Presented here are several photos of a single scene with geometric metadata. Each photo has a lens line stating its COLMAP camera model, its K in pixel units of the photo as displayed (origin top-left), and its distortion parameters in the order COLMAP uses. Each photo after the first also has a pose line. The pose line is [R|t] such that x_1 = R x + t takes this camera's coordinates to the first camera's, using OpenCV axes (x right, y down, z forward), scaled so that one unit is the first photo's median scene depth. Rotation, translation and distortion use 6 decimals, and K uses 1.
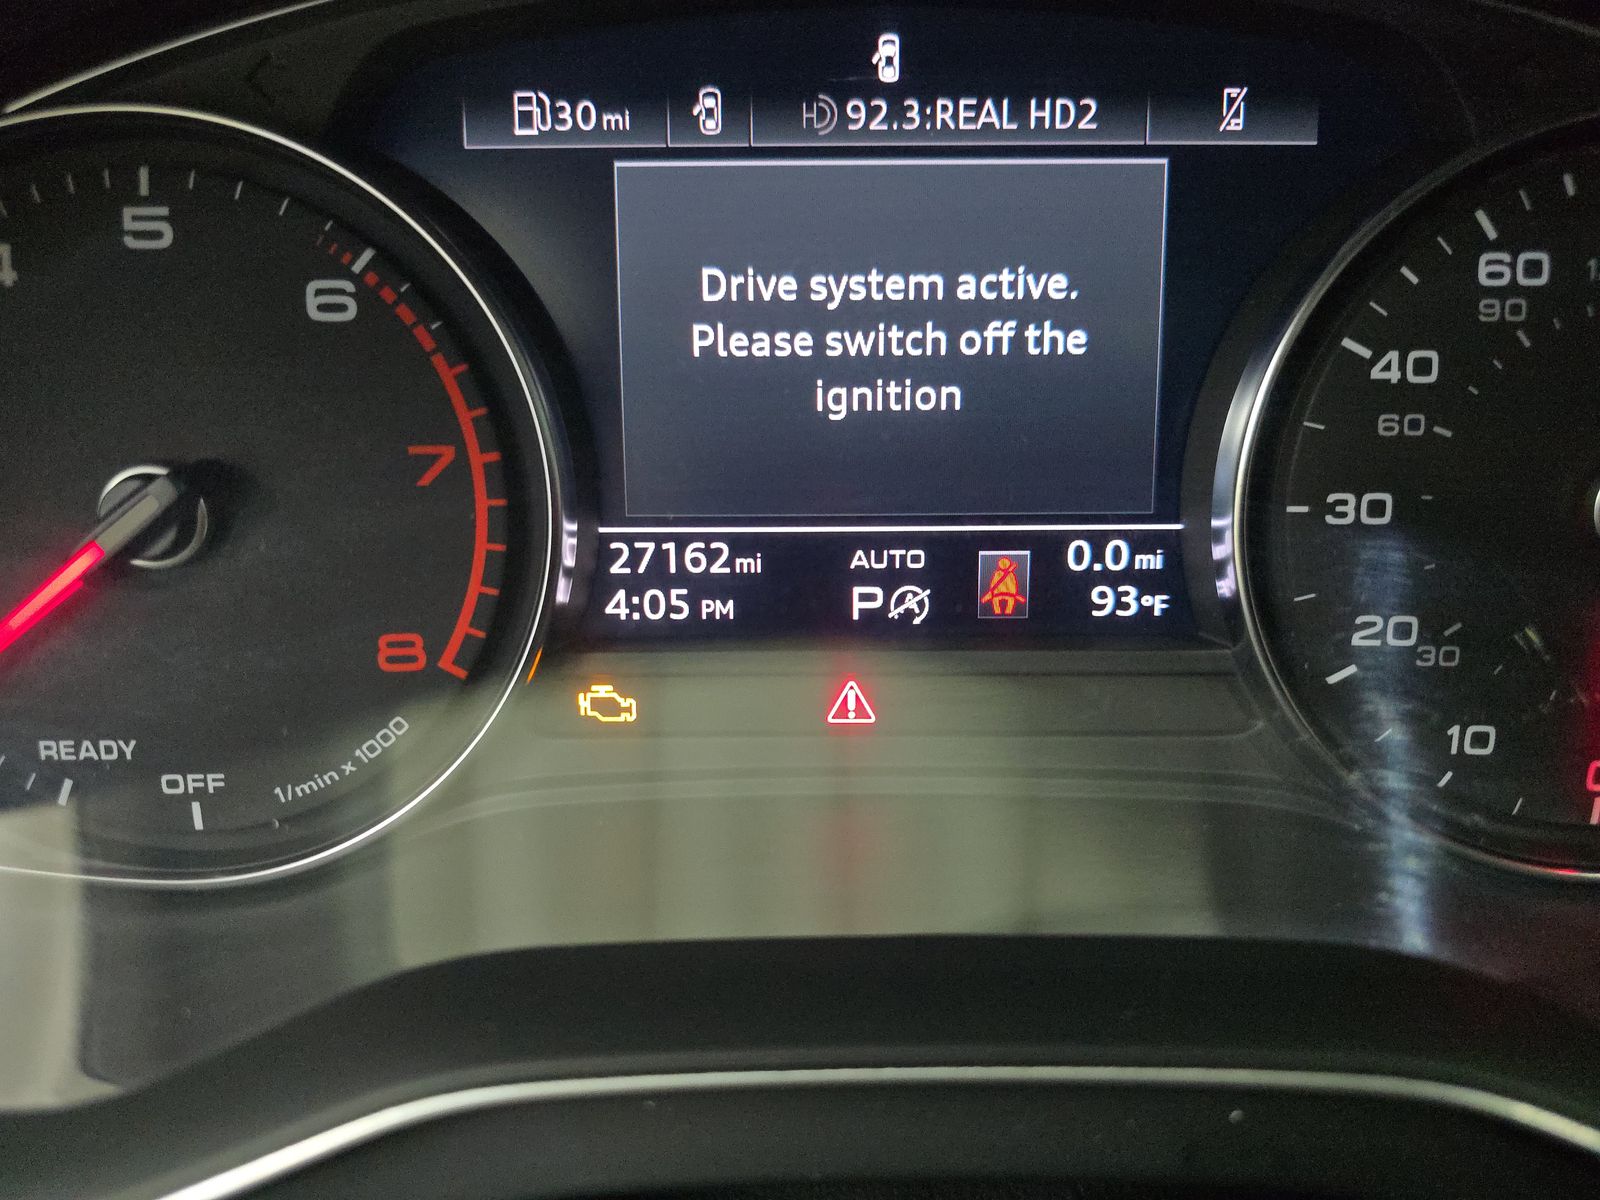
lens RADIAL K [[1118.4, 0, 812.8], [0, 1118.4, 593.8], [0, 0, 1]] dist [-0.025508, -0.004139]
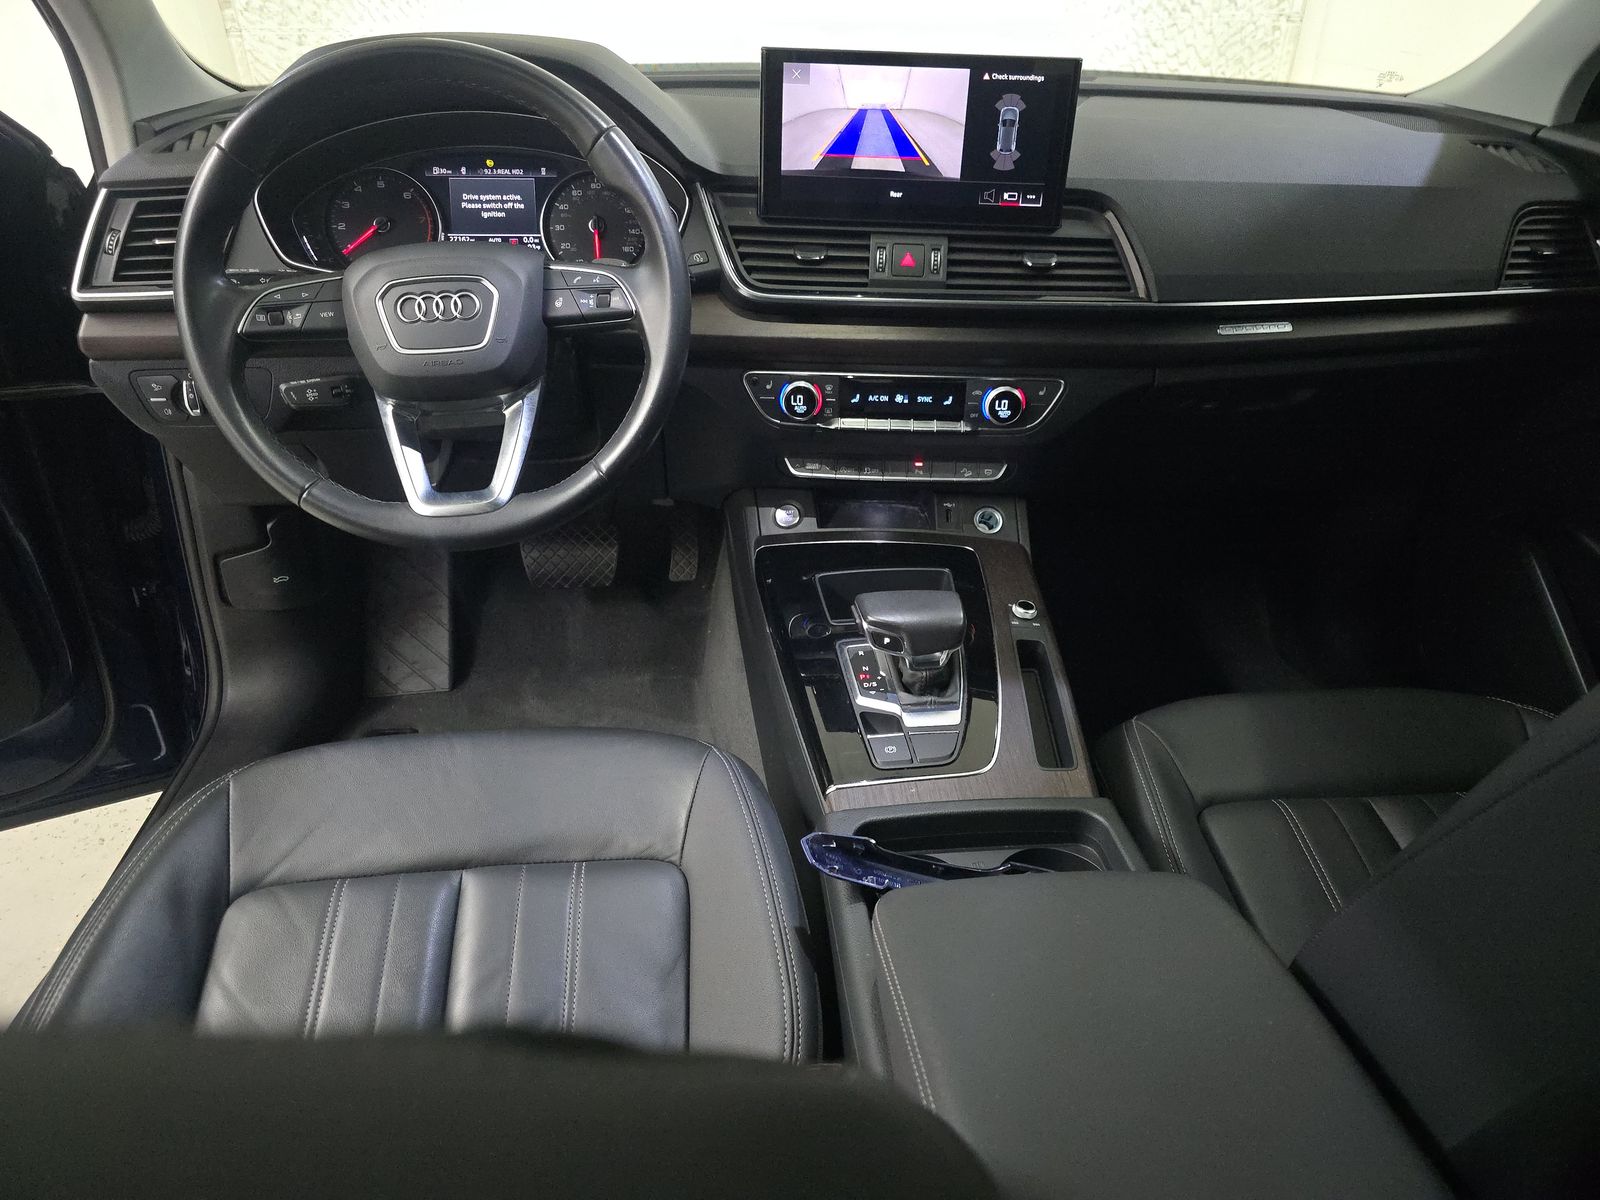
lens RADIAL K [[1066.7, 0, 805.7], [0, 1066.7, 613.0], [0, 0, 1]] dist [0.020734, -0.023786]
pose [[0.994701, -0.025682, 0.099550, 1.213328], [0.030702, 0.998316, -0.049219, 2.539676], [-0.098119, 0.052015, 0.993814, -5.327863]]
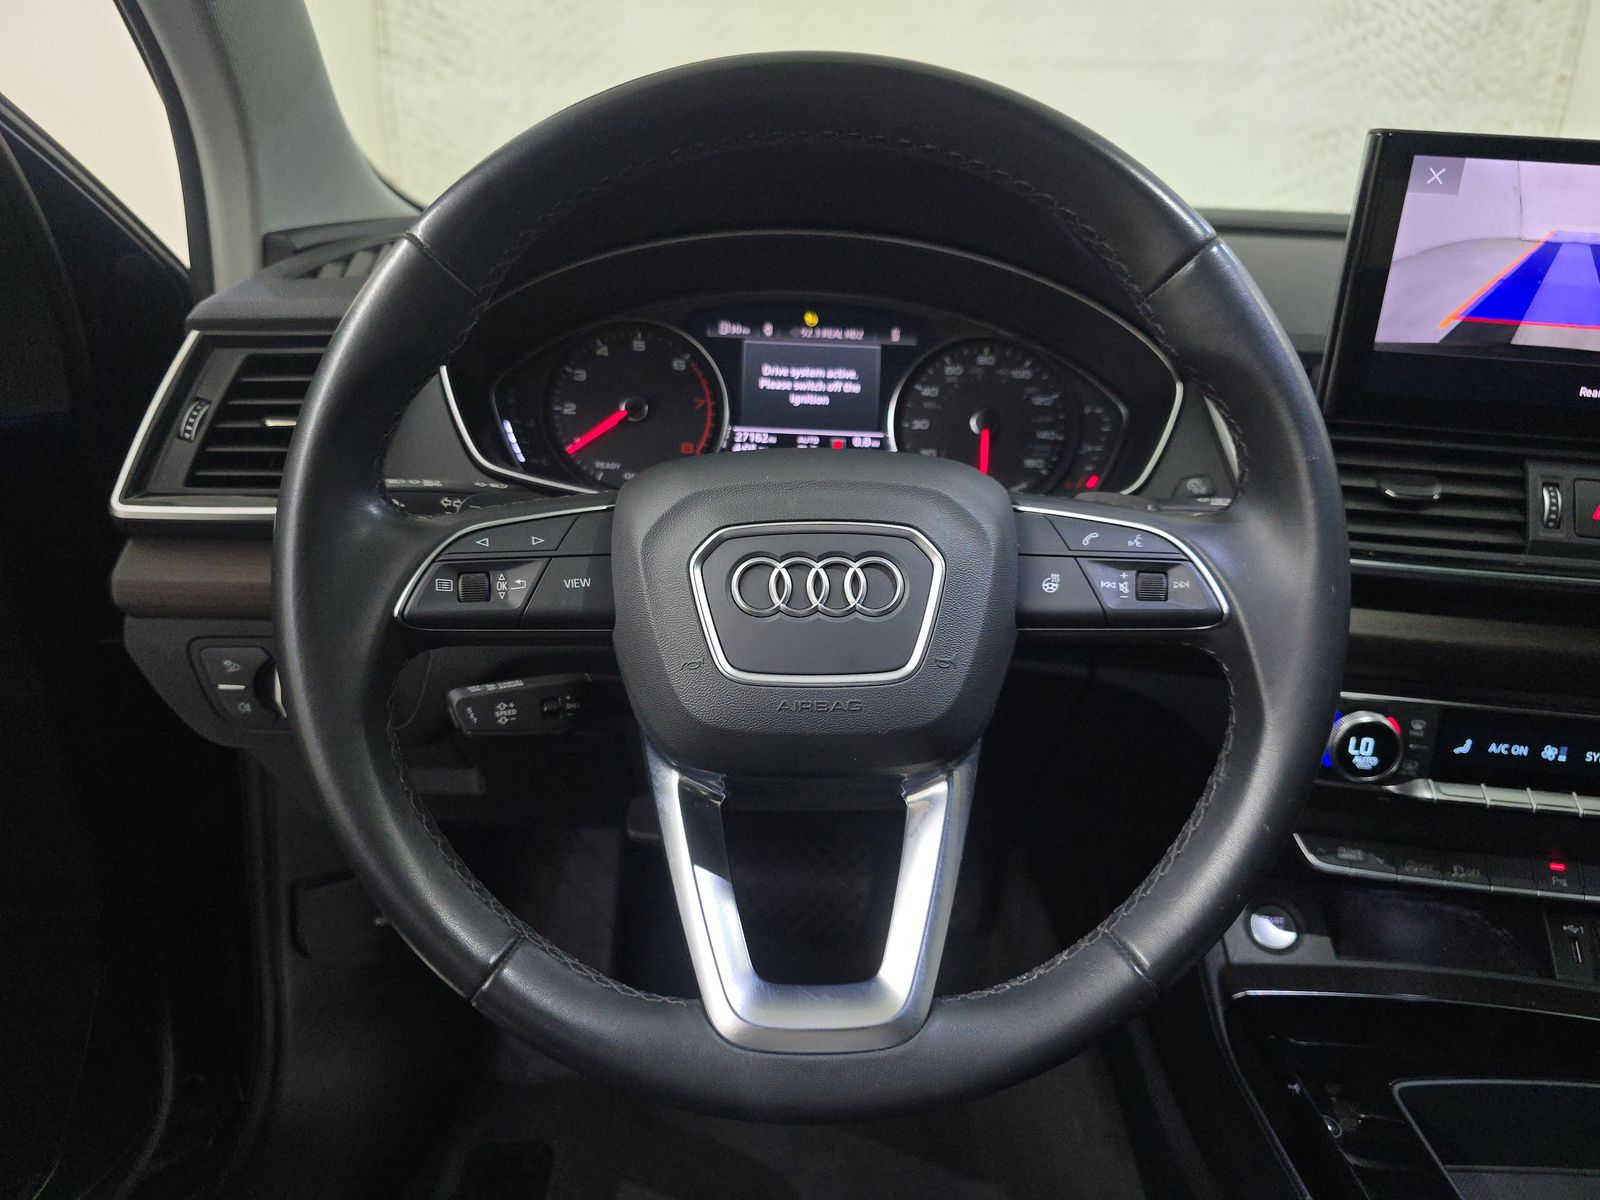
lens RADIAL K [[1066.7, 0, 801.1], [0, 1066.7, 608.6], [0, 0, 1]] dist [0.020734, -0.023786]
pose [[0.998657, 0.045627, 0.024551, -0.021950], [-0.039249, 0.975508, -0.216435, 1.388456], [-0.033825, 0.215180, 0.975988, -2.573075]]
